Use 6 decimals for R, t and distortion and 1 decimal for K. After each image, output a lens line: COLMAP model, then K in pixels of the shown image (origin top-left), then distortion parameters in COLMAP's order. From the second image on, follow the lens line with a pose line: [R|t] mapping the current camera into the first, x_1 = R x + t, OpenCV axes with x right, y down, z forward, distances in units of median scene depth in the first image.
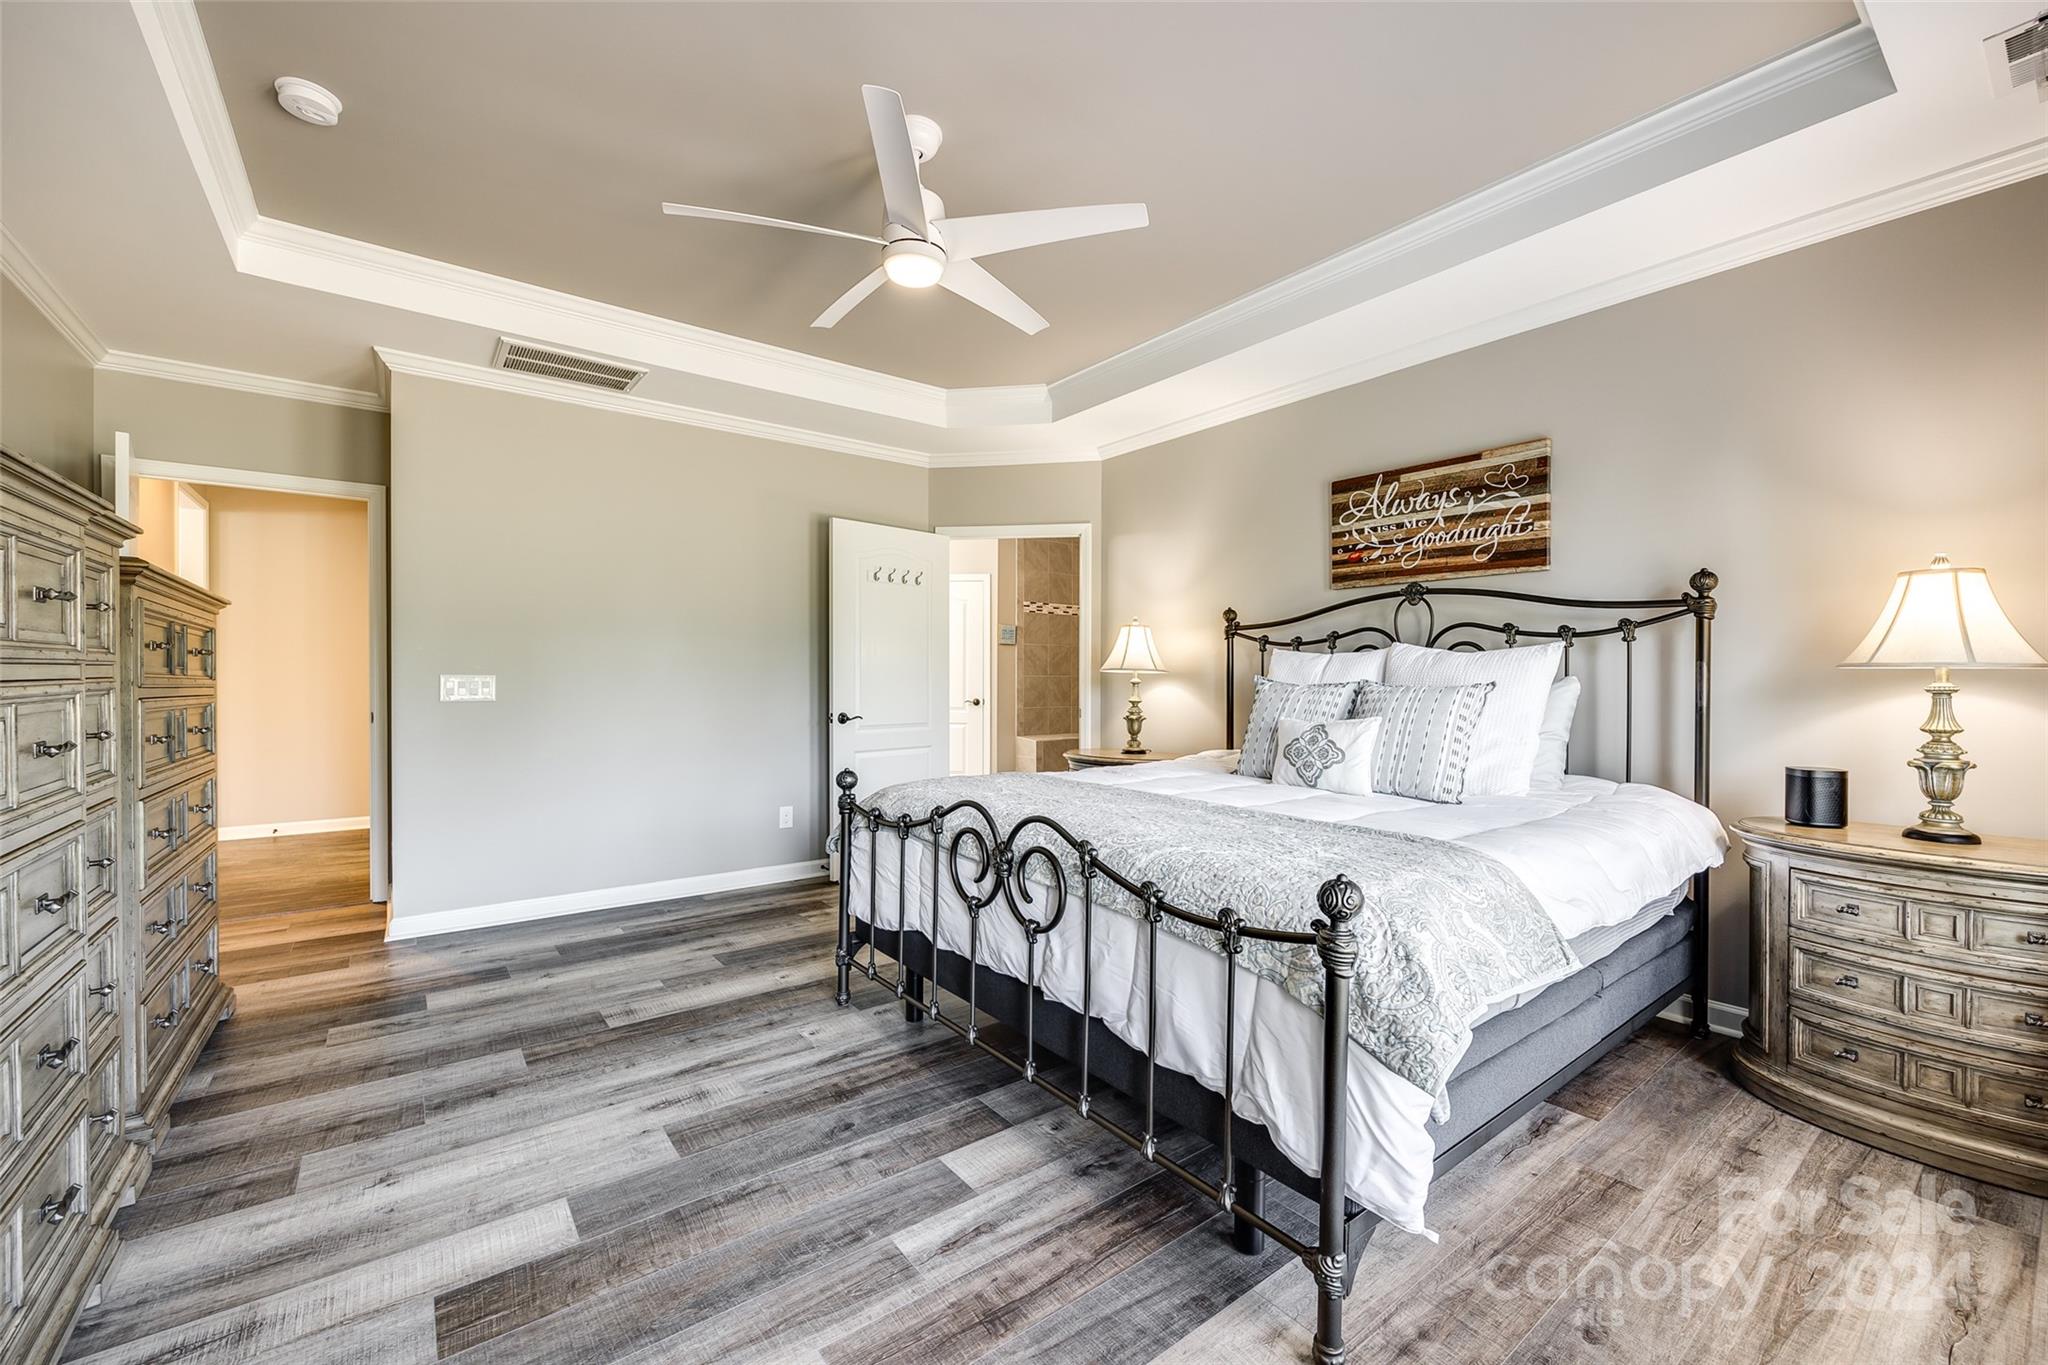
lens RADIAL K [[827.1, 0, 1022.3], [0, 827.1, 681.6], [0, 0, 1]] dist [-0.003606, -0.000385]
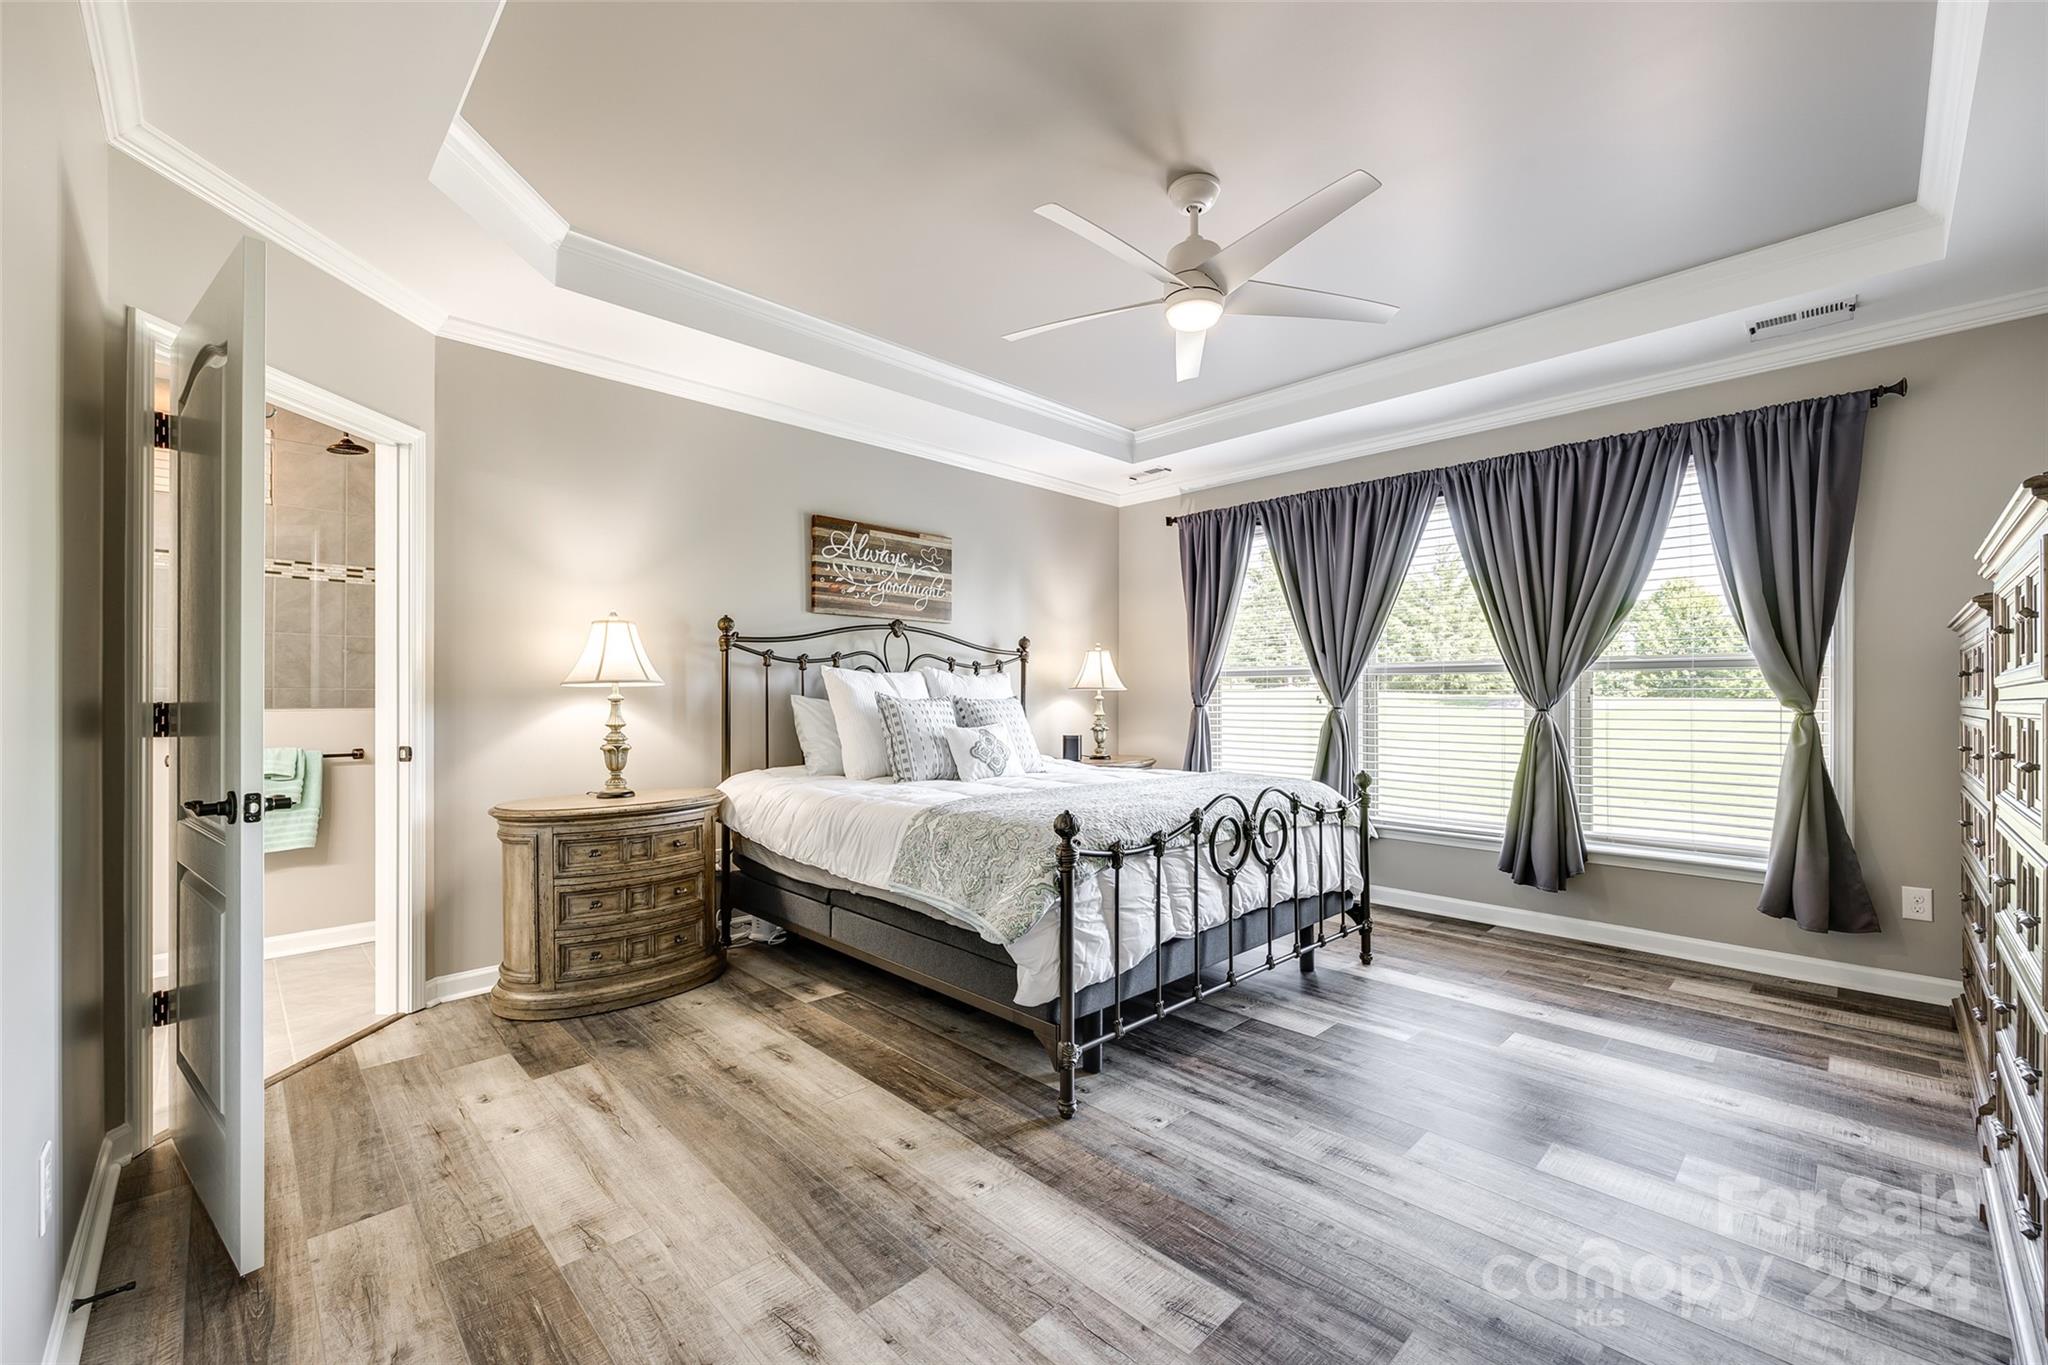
lens RADIAL K [[827.1, 0, 1020.5], [0, 827.1, 688.8], [0, 0, 1]] dist [-0.003606, -0.000385]
pose [[-0.124297, 0.003631, 0.992238, -0.851652], [0.001644, 0.999993, -0.003453, -0.007047], [-0.992244, 0.001202, -0.124302, 0.989017]]
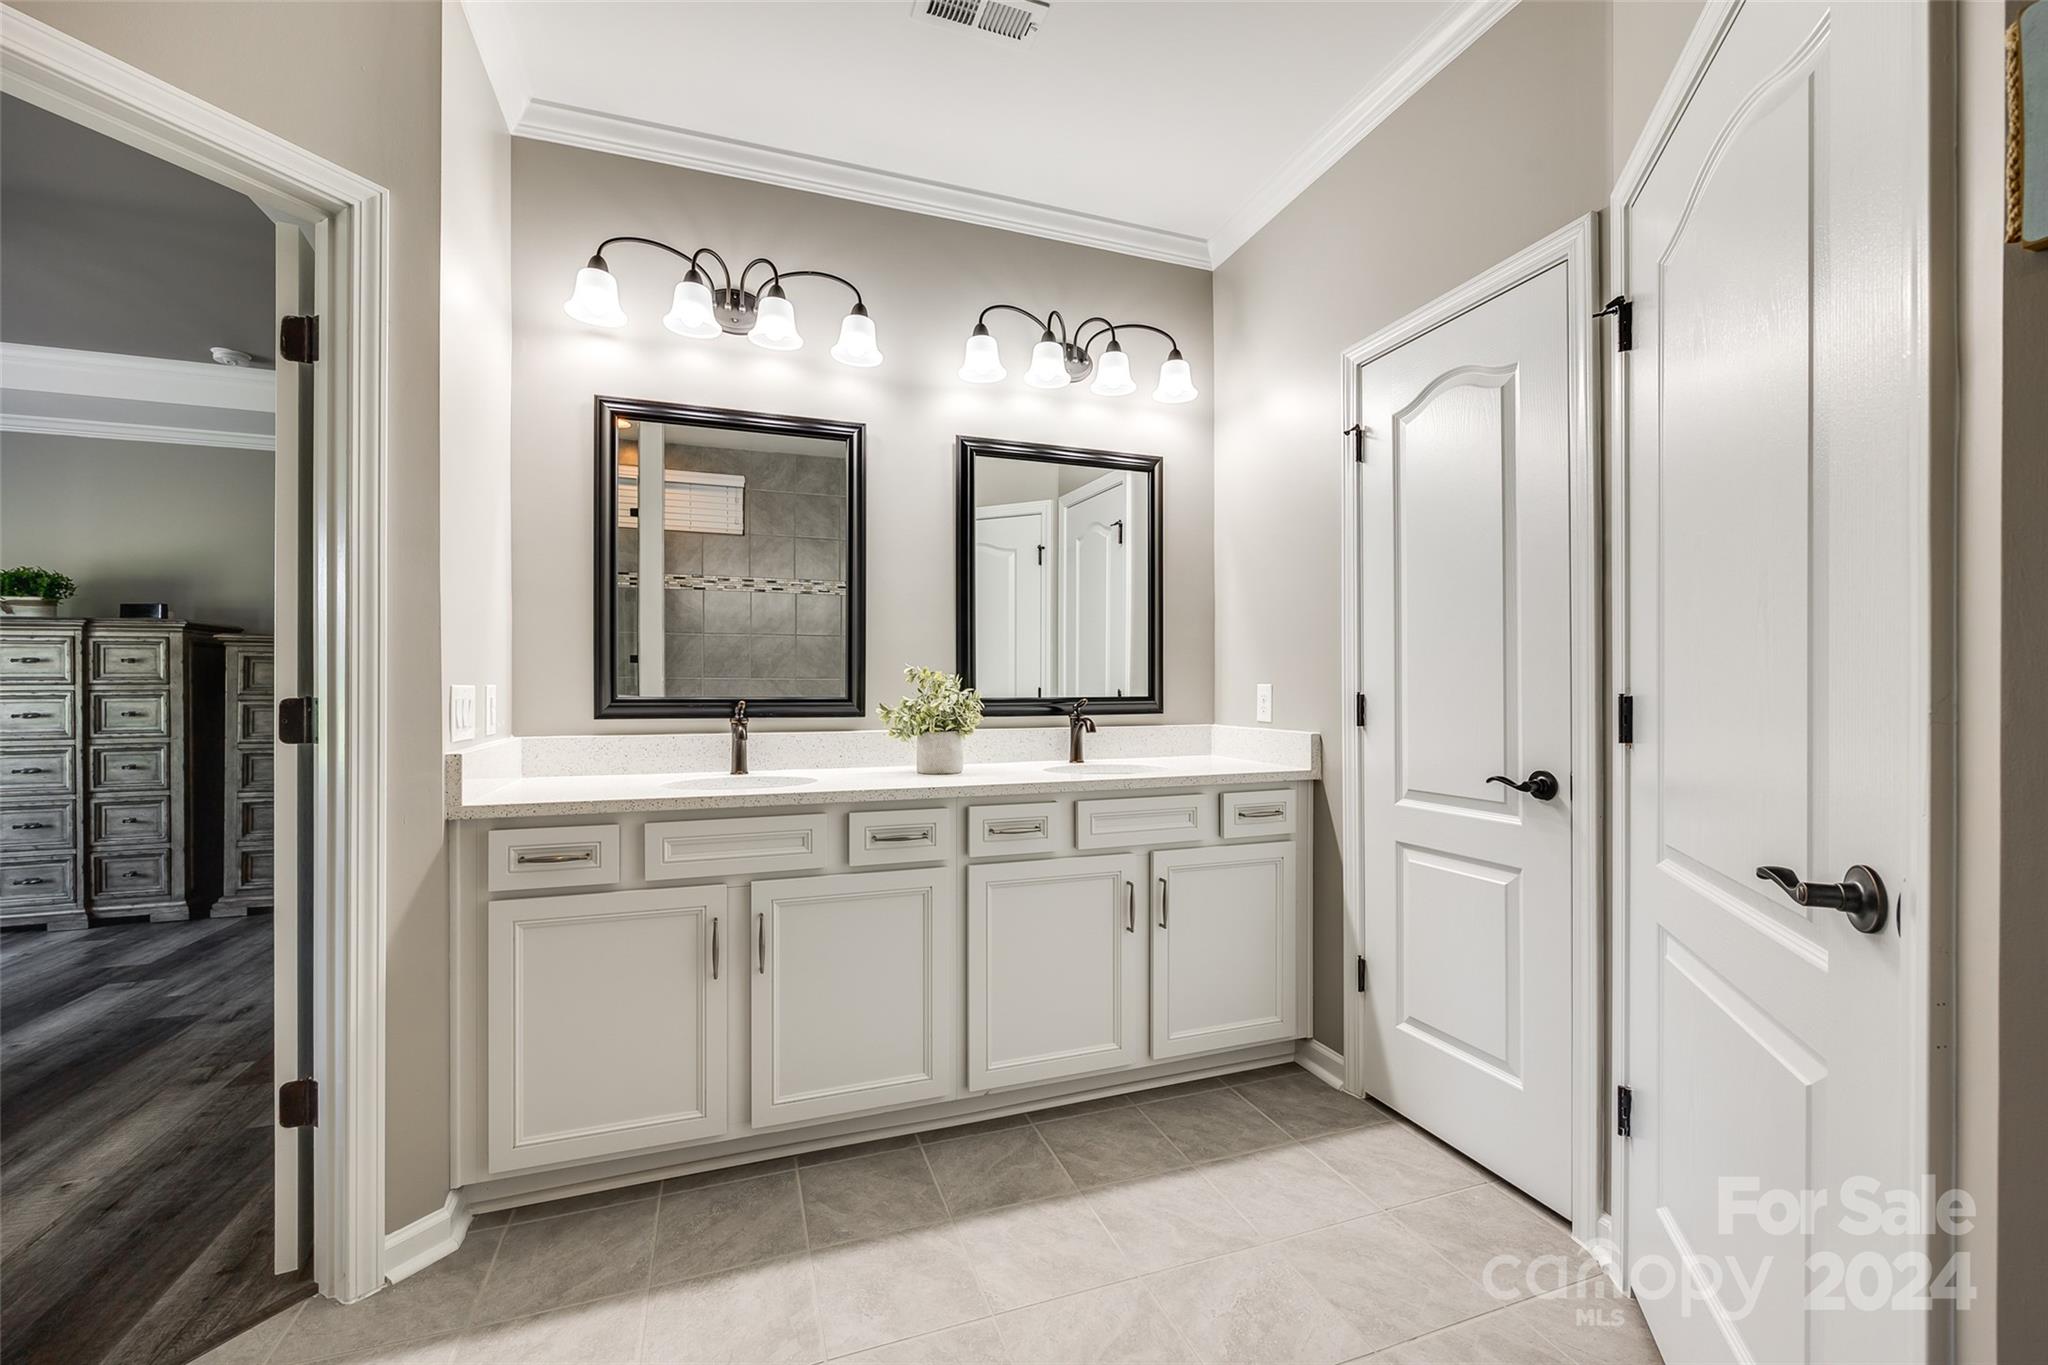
lens RADIAL K [[827.1, 0, 1021.5], [0, 827.1, 685.5], [0, 0, 1]] dist [-0.003606, -0.000385]
pose [[-0.303784, -0.002488, -0.952738, 0.186121], [-0.004291, 0.999990, -0.001243, -0.011599], [0.952731, 0.003711, -0.303792, 2.107281]]
